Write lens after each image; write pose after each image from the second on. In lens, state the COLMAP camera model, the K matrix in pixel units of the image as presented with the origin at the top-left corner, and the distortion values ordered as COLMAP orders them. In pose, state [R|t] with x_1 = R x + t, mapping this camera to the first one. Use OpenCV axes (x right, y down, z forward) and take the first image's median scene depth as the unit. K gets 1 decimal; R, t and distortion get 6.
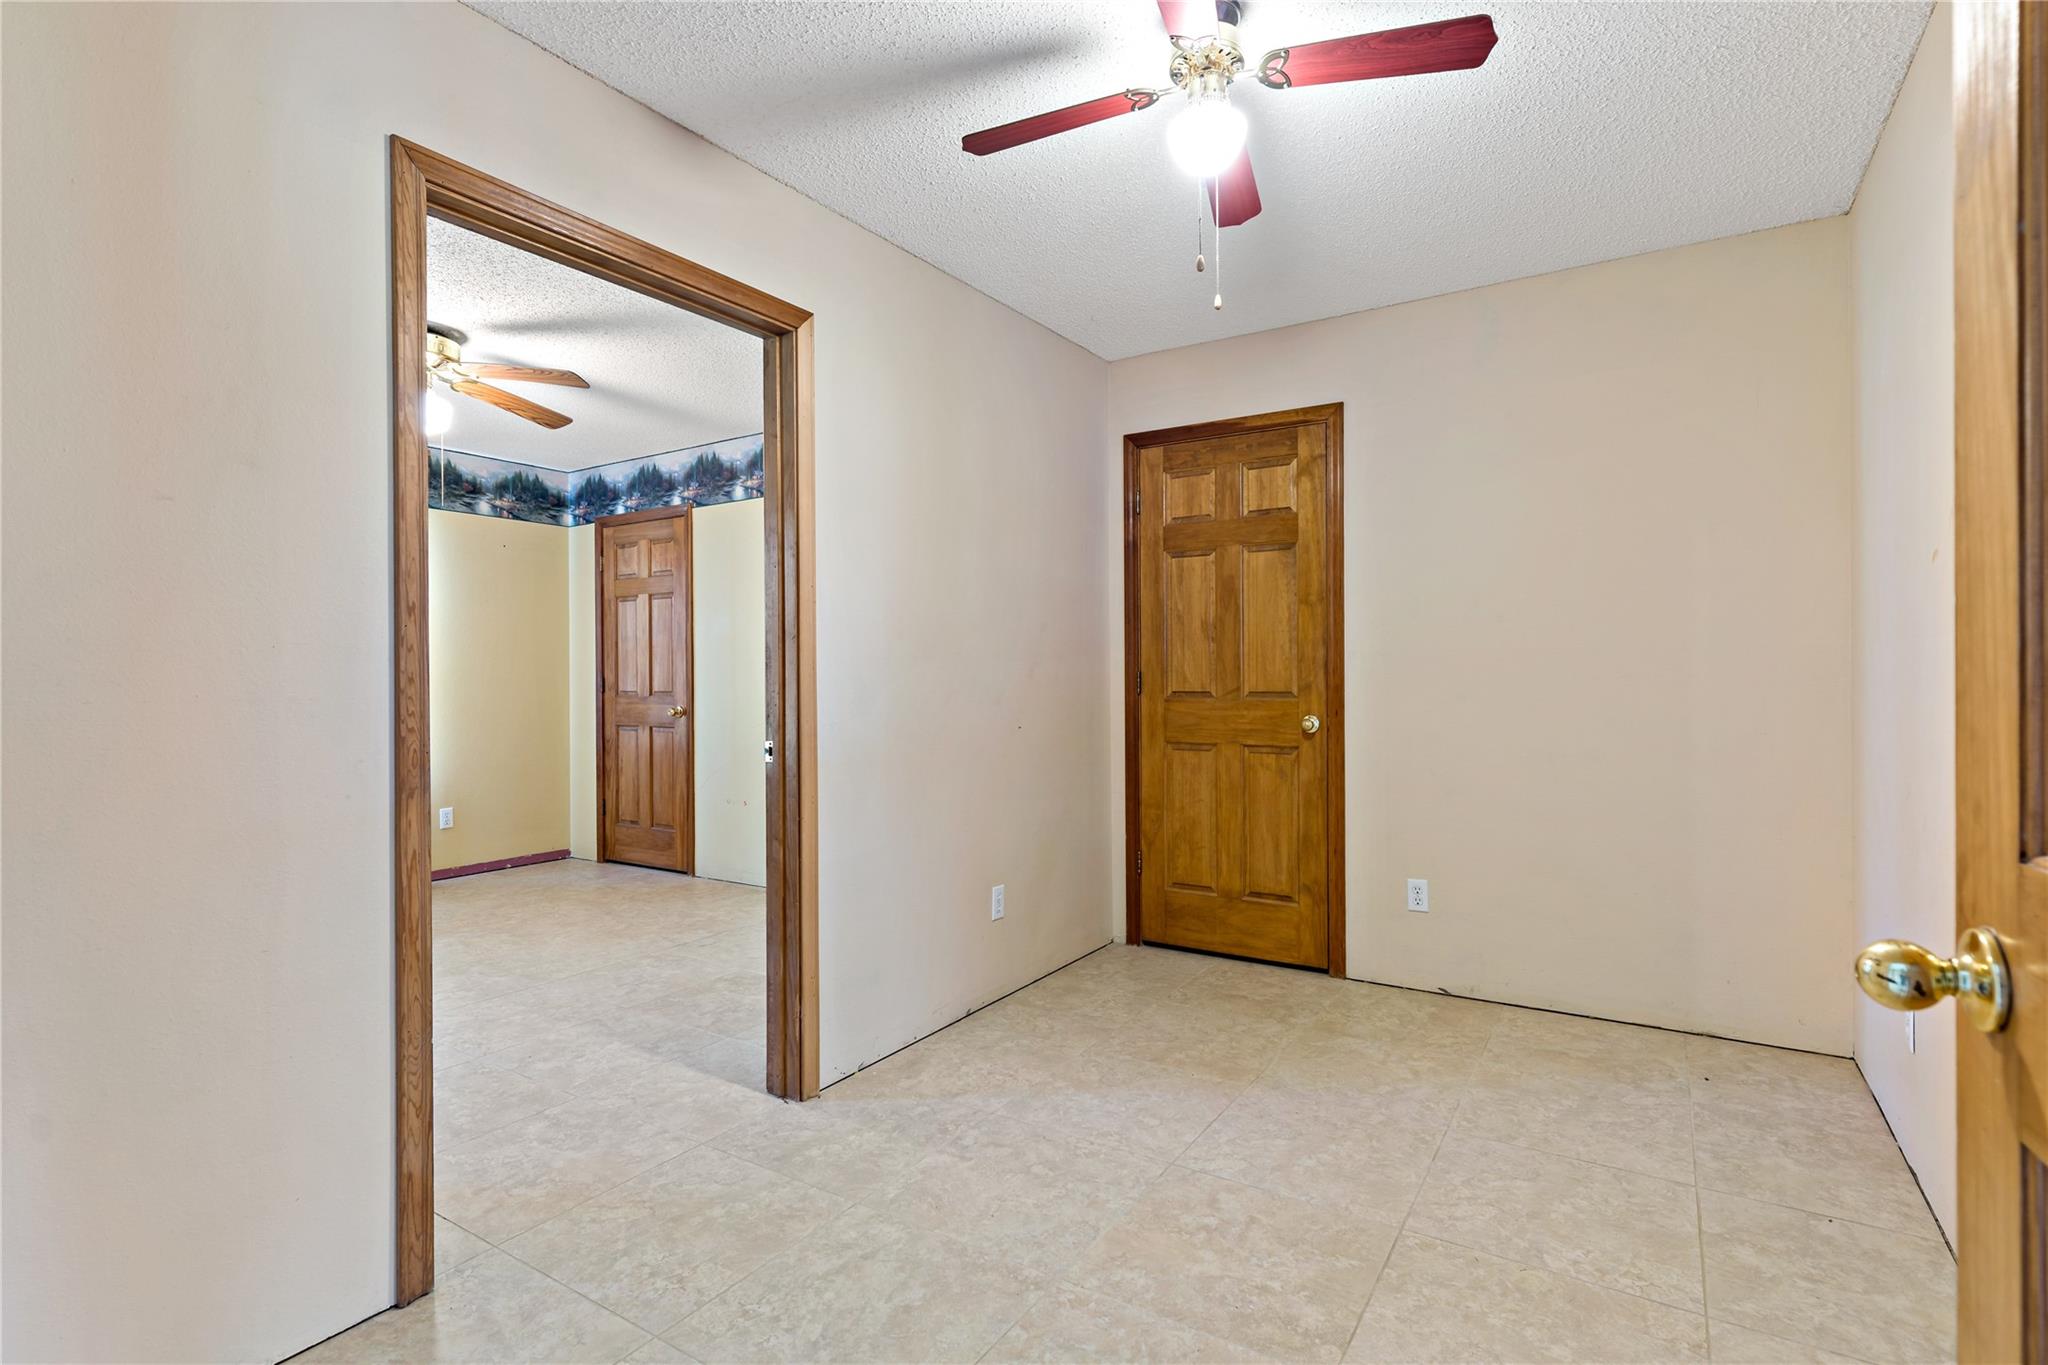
lens RADIAL K [[981.8, 0, 1026.7], [0, 981.8, 675.3], [0, 0, 1]] dist [-0.000675, 0.001329]
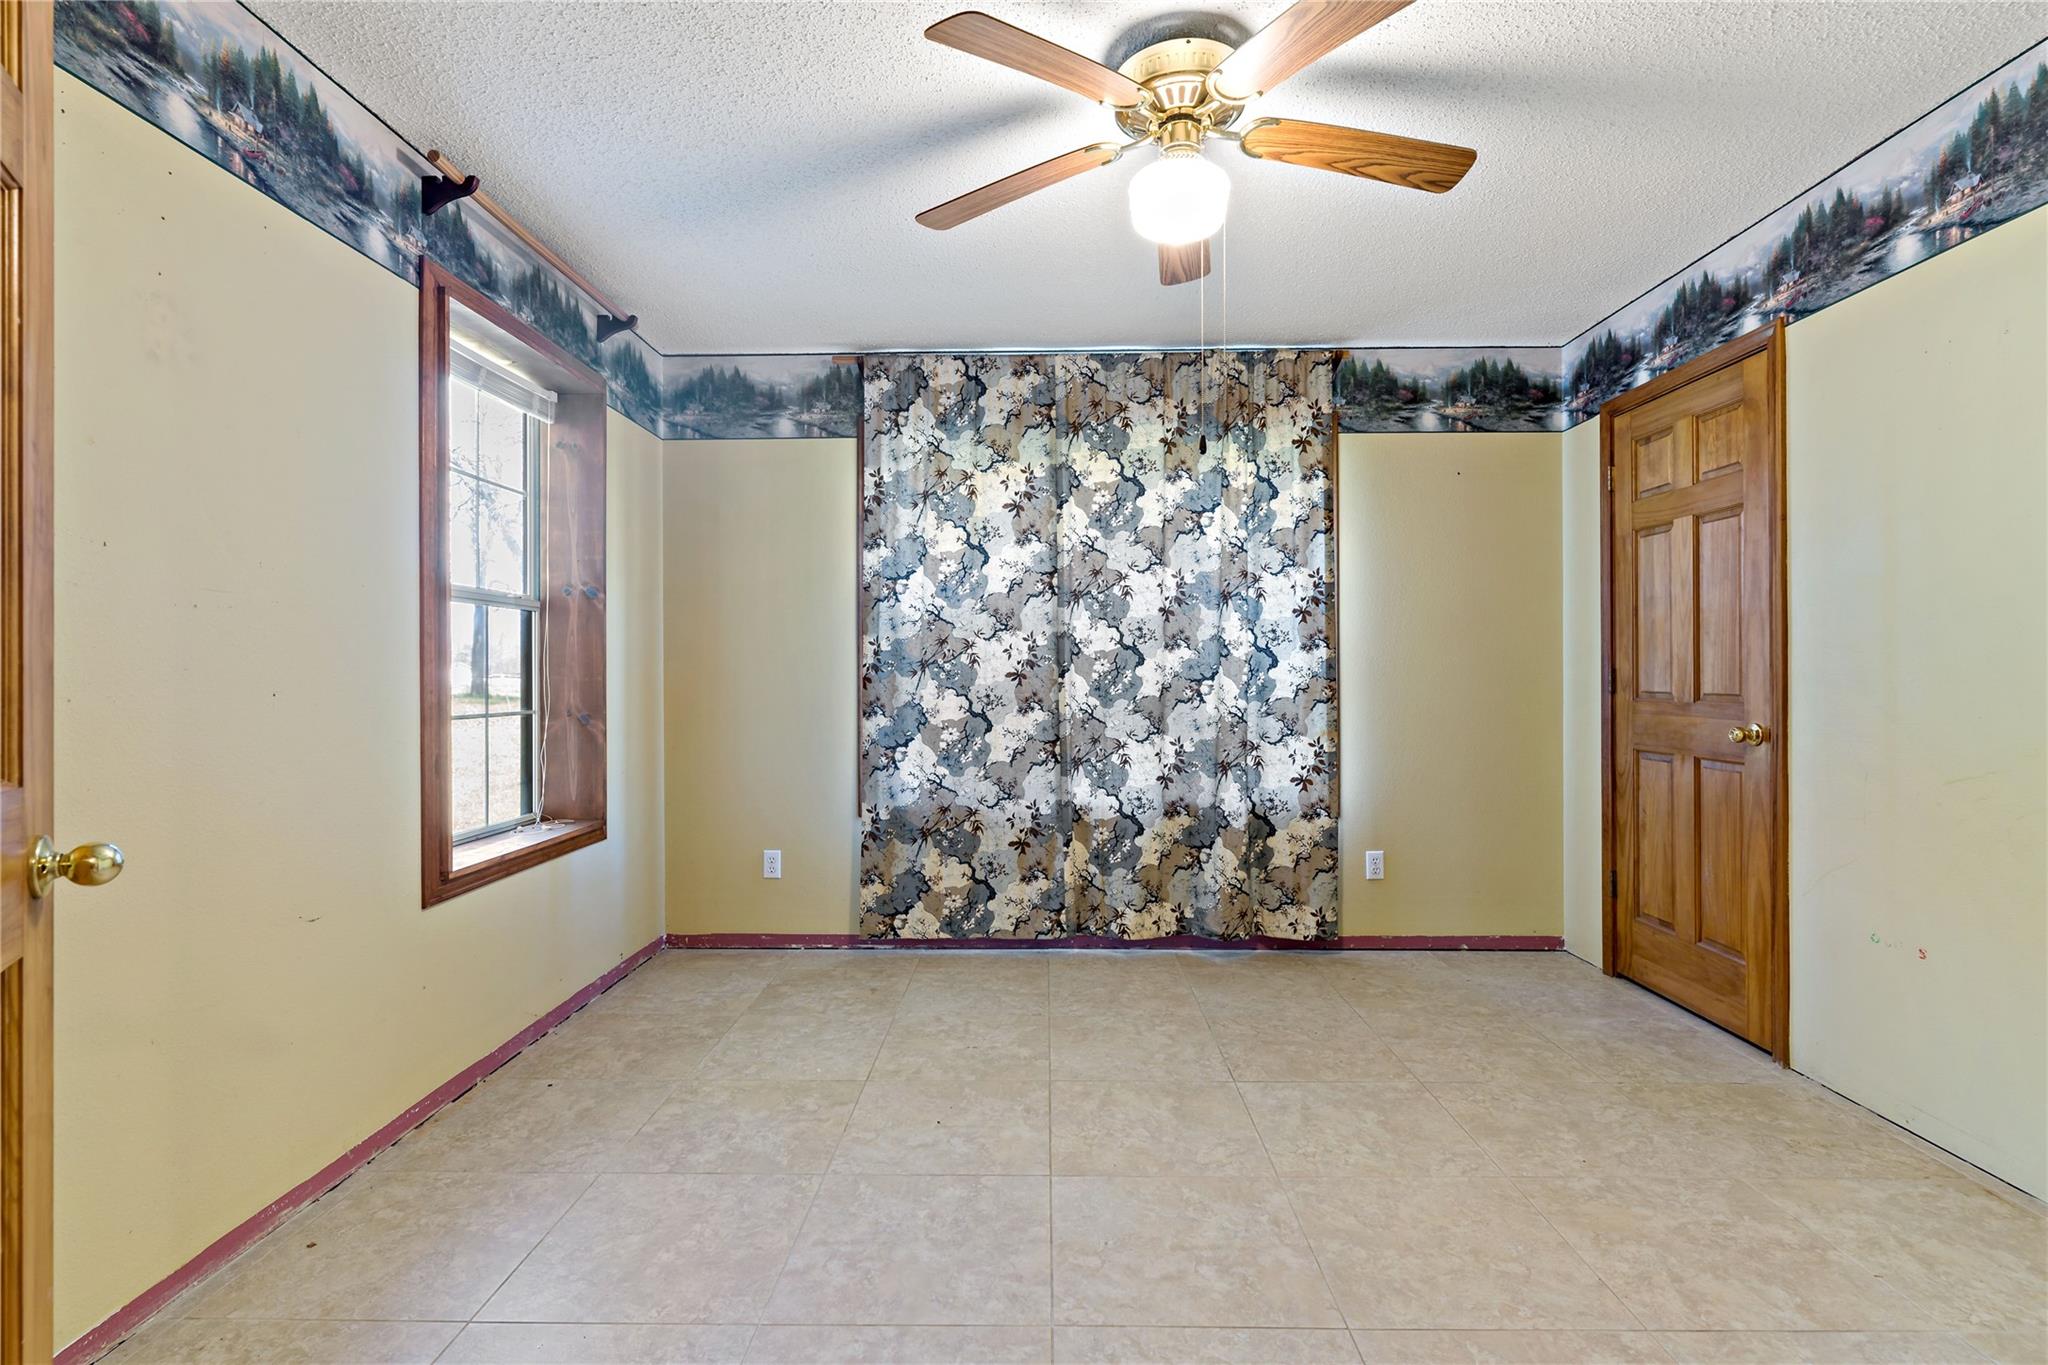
lens RADIAL K [[981.8, 0, 1026.7], [0, 981.8, 675.3], [0, 0, 1]] dist [-0.000675, 0.001329]
pose [[0.525637, 0.004472, -0.850697, -0.112761], [0.000870, 0.999983, 0.005794, 0.002908], [0.850709, -0.003785, 0.525624, 0.390372]]
